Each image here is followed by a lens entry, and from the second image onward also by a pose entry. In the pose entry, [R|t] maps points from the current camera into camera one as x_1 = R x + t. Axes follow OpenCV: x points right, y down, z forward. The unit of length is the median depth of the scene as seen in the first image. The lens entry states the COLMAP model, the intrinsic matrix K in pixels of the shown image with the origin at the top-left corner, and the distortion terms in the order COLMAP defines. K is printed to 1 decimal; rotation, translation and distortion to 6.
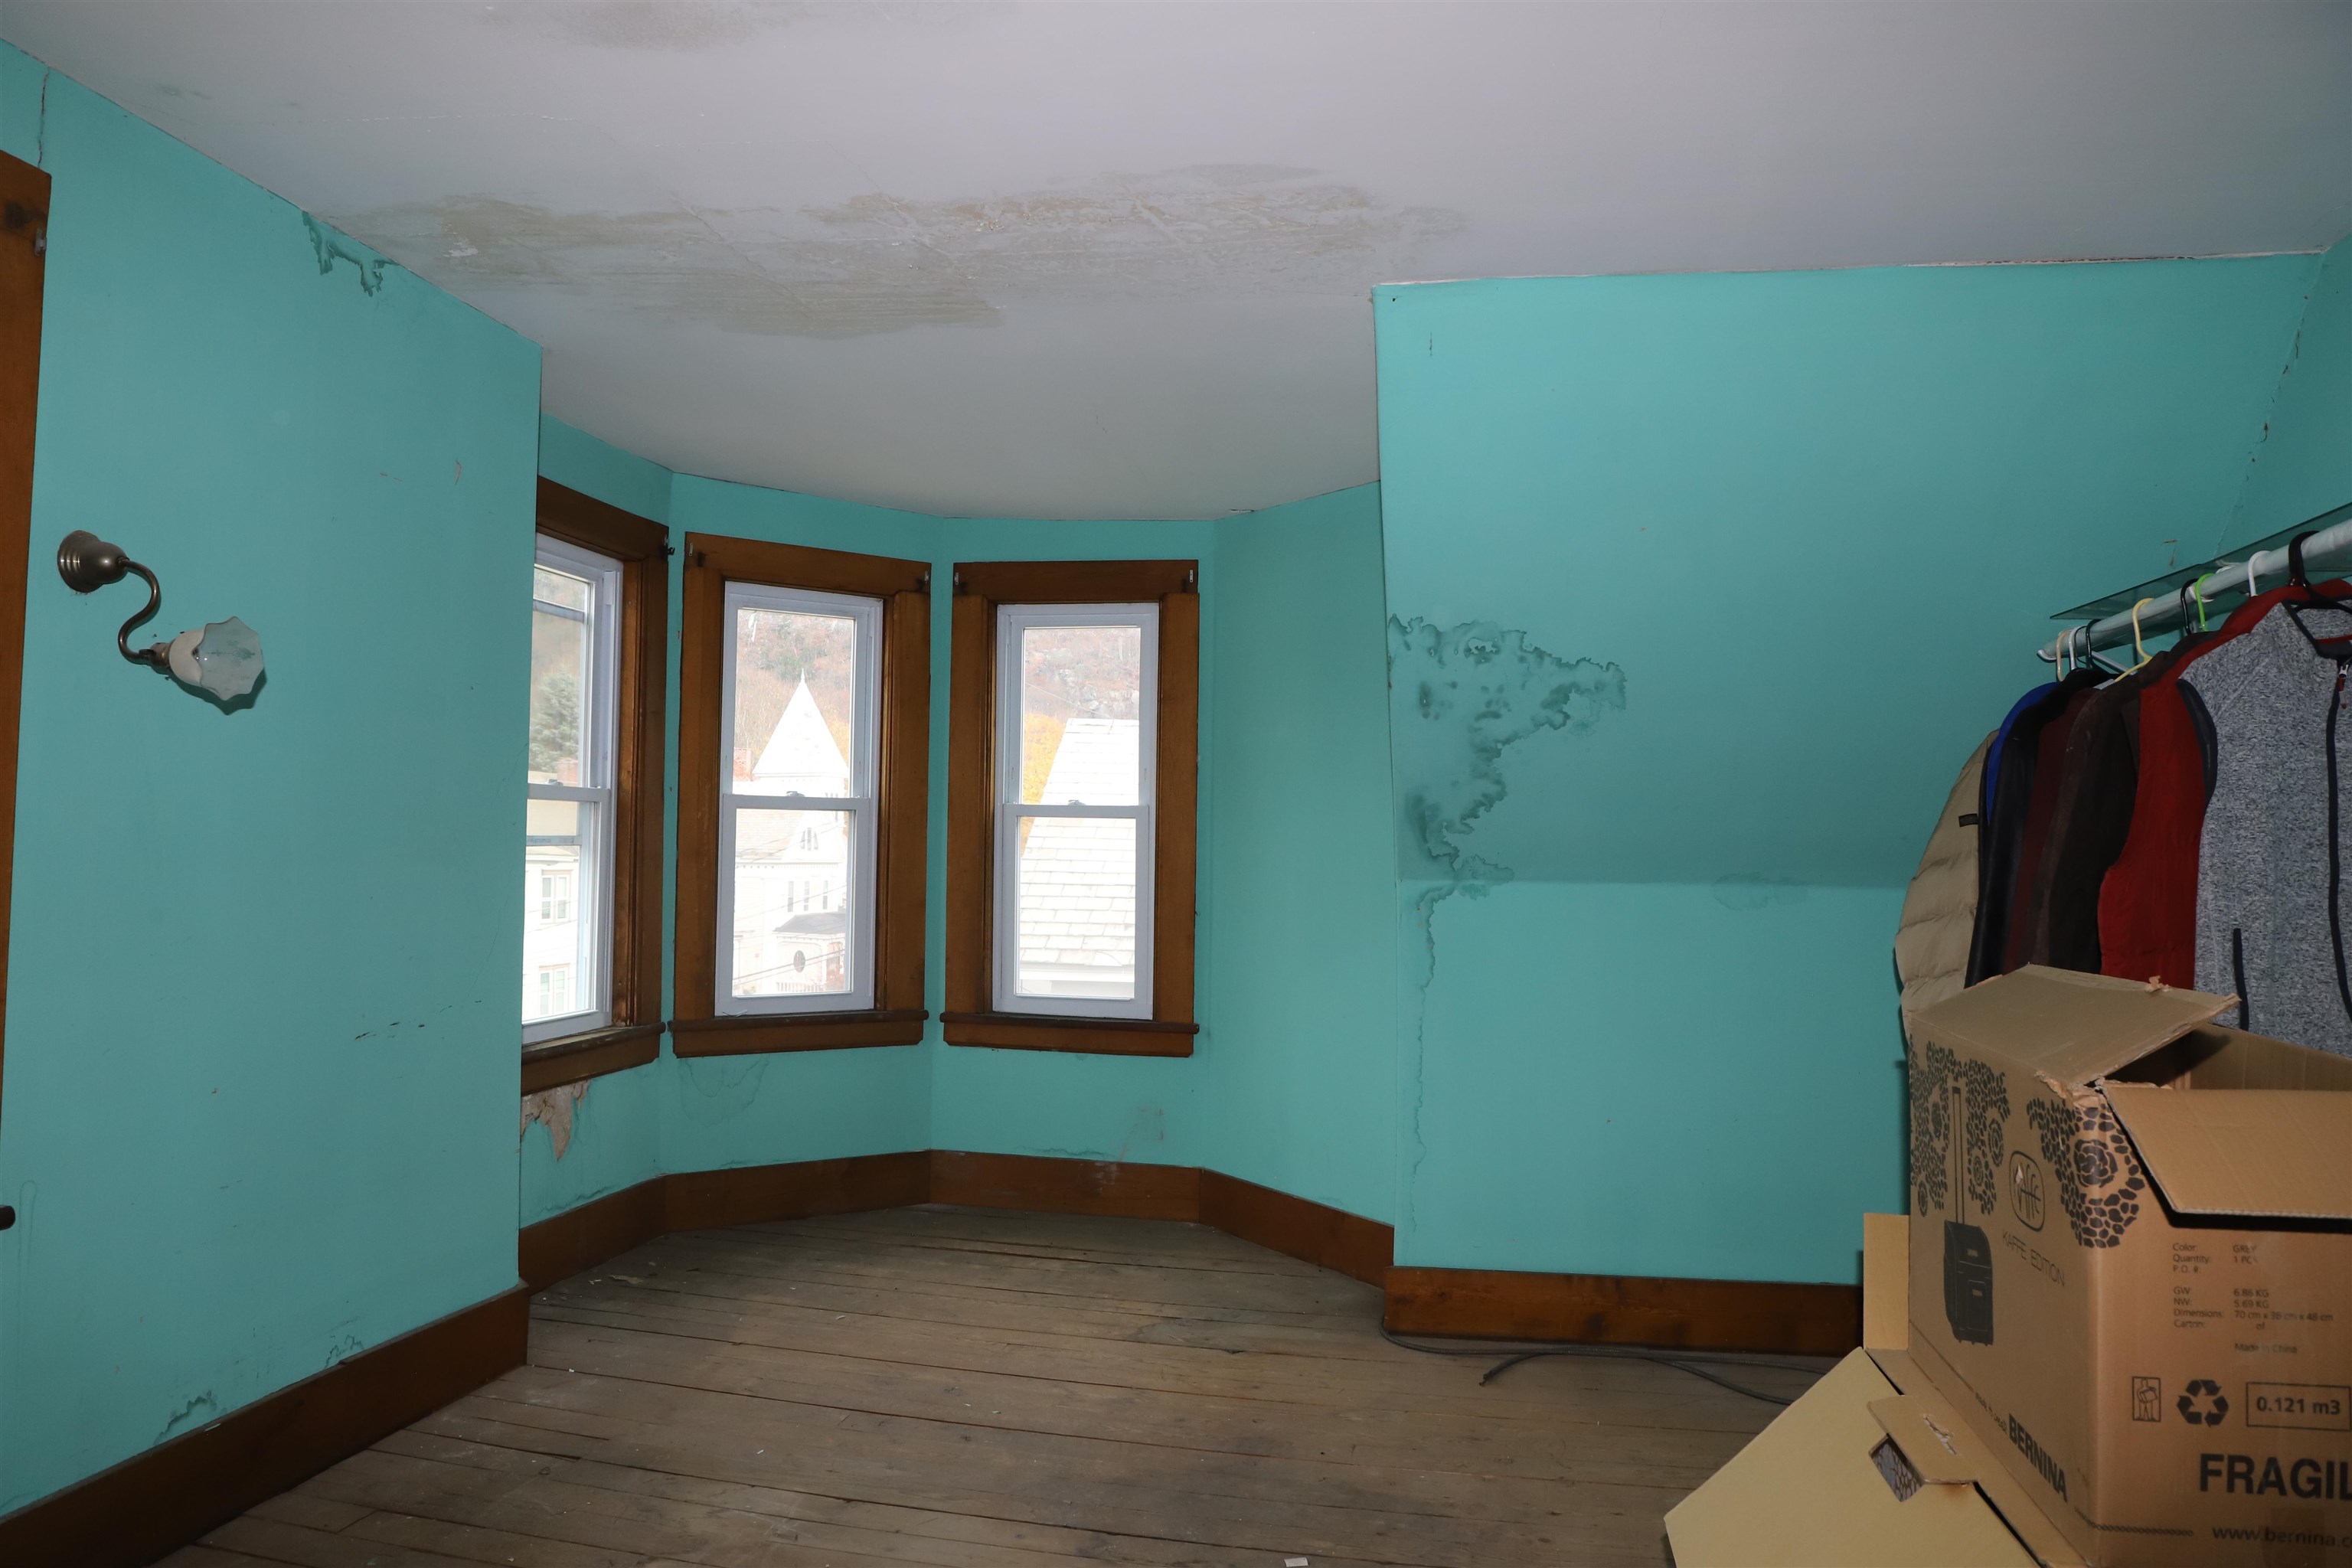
lens RADIAL K [[1607.7, 0, 1148.1], [0, 1607.7, 772.5], [0, 0, 1]] dist [-0.083347, 0.039661]
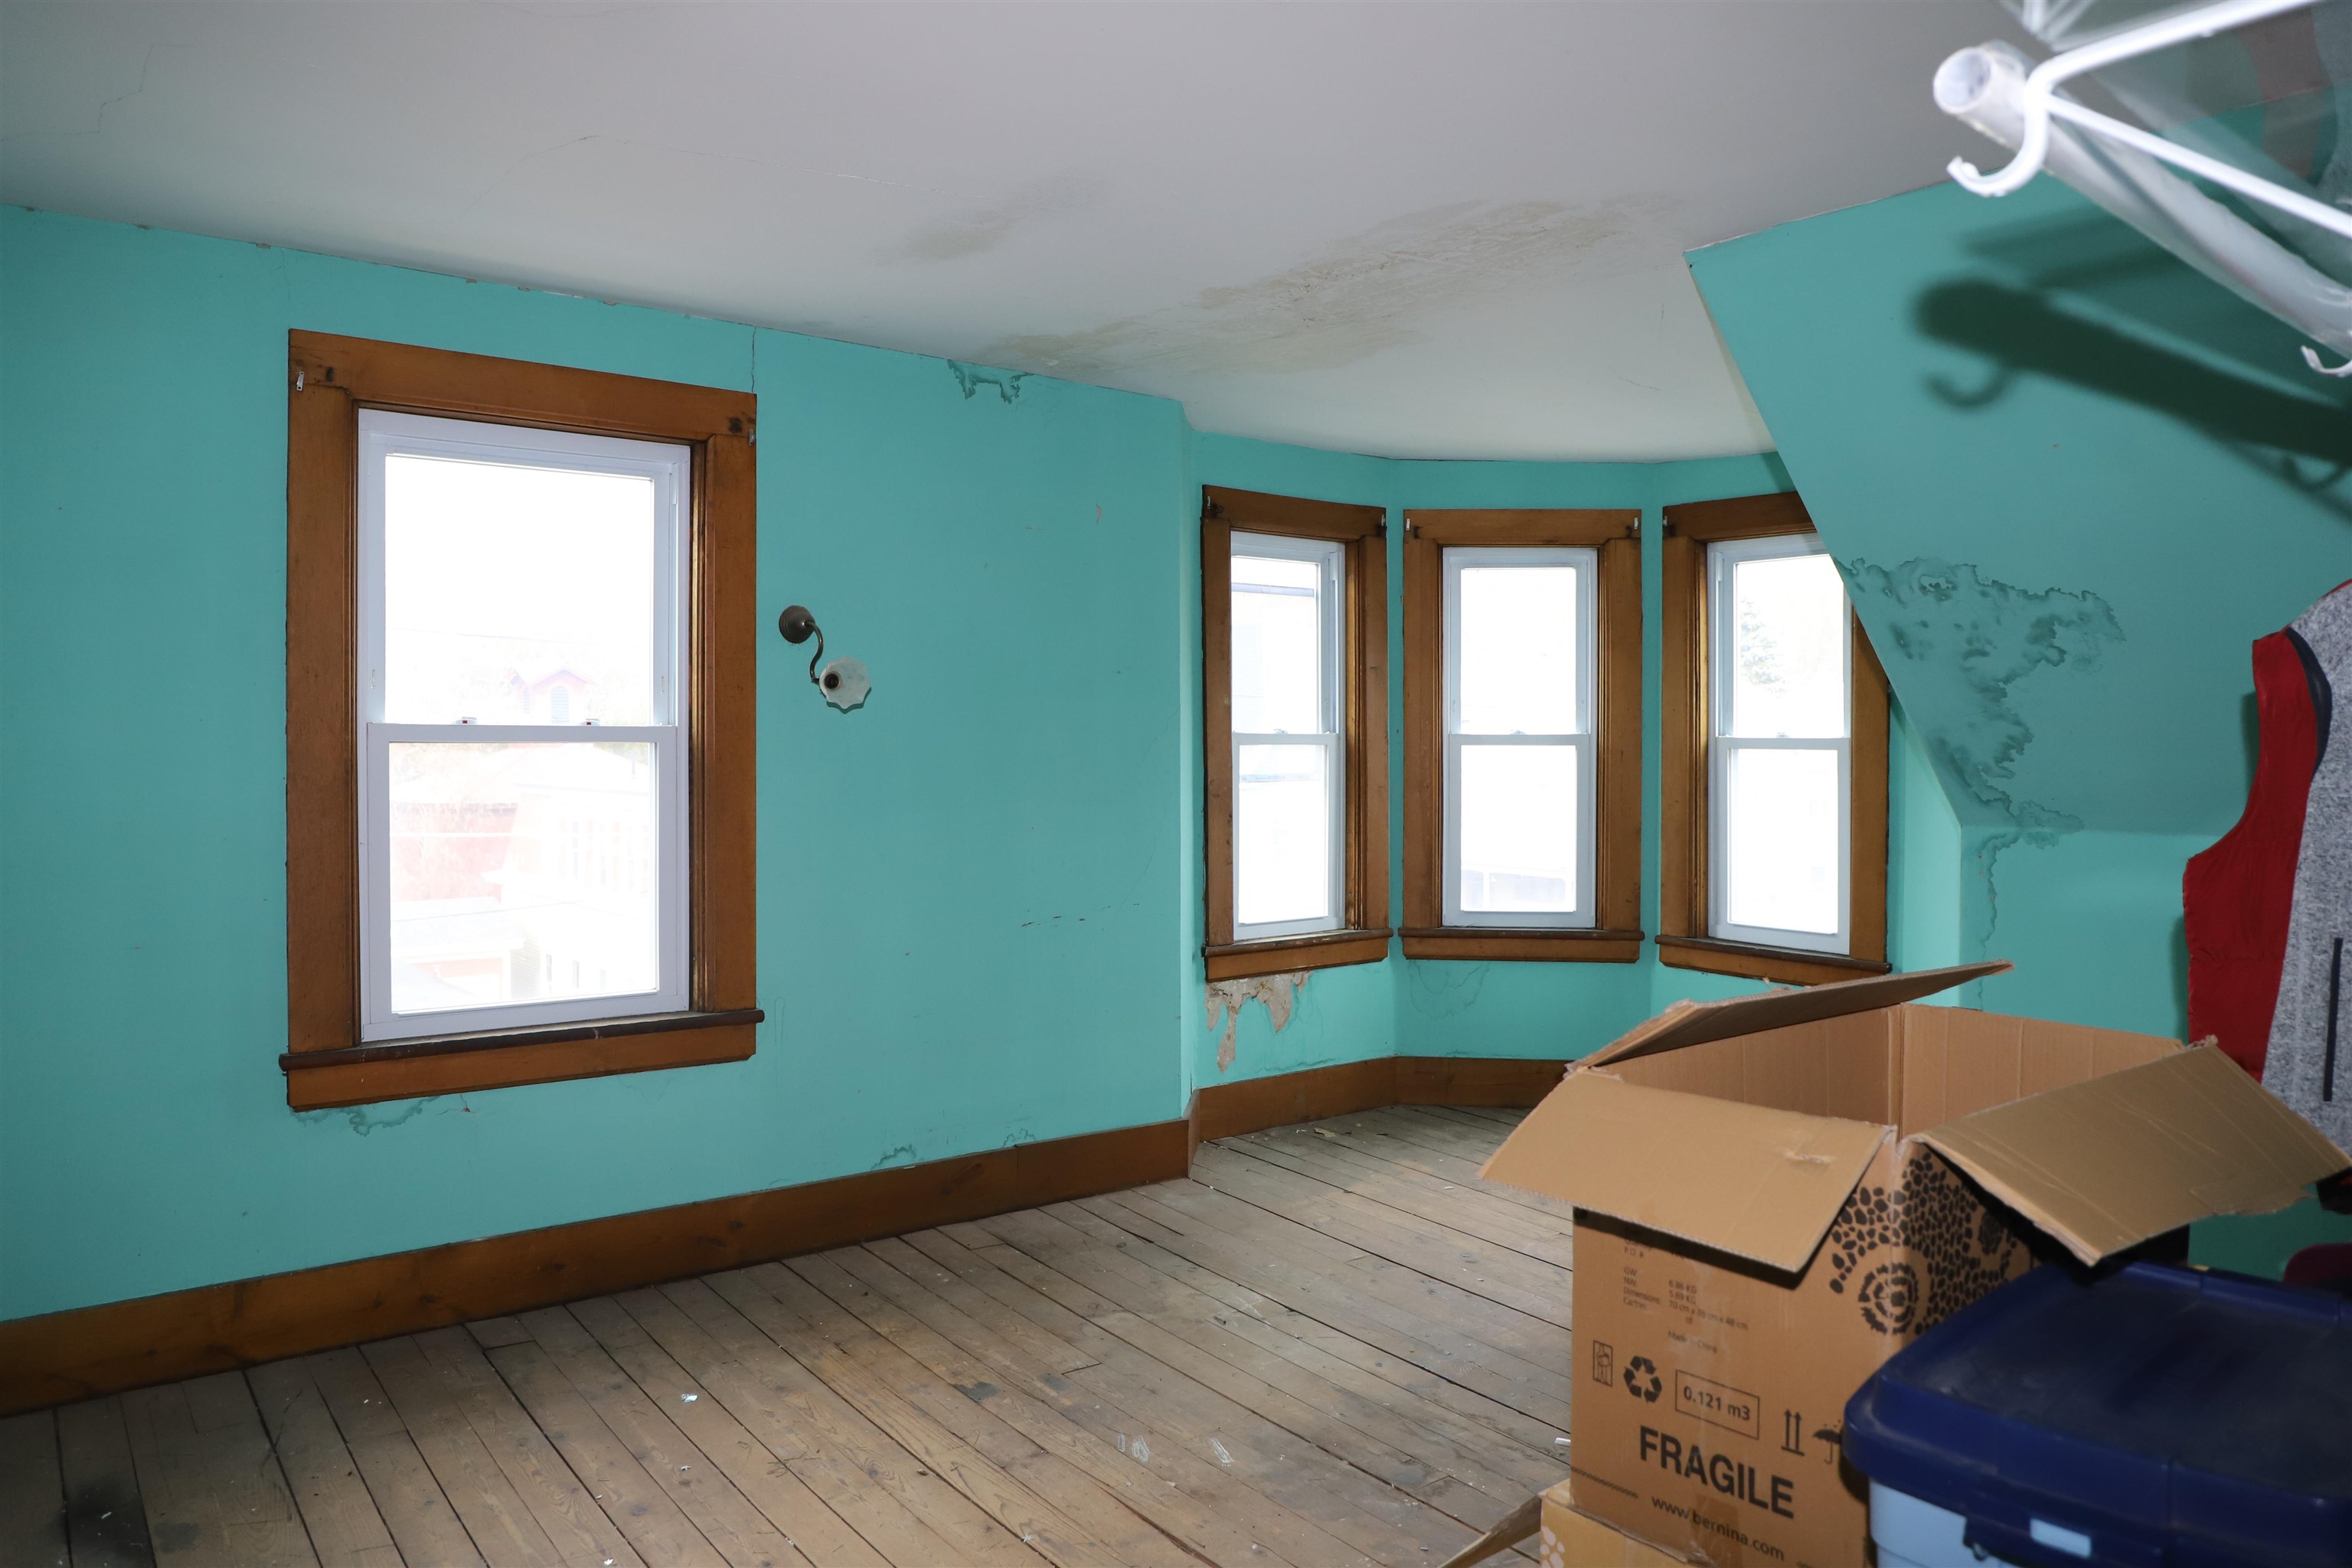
lens RADIAL K [[1607.7, 0, 1148.1], [0, 1607.7, 772.5], [0, 0, 1]] dist [-0.083347, 0.039661]
pose [[0.739108, 0.001445, -0.673585, 0.489072], [0.039974, 0.998141, 0.046003, -0.028955], [0.672400, -0.060927, 0.737676, 0.002068]]
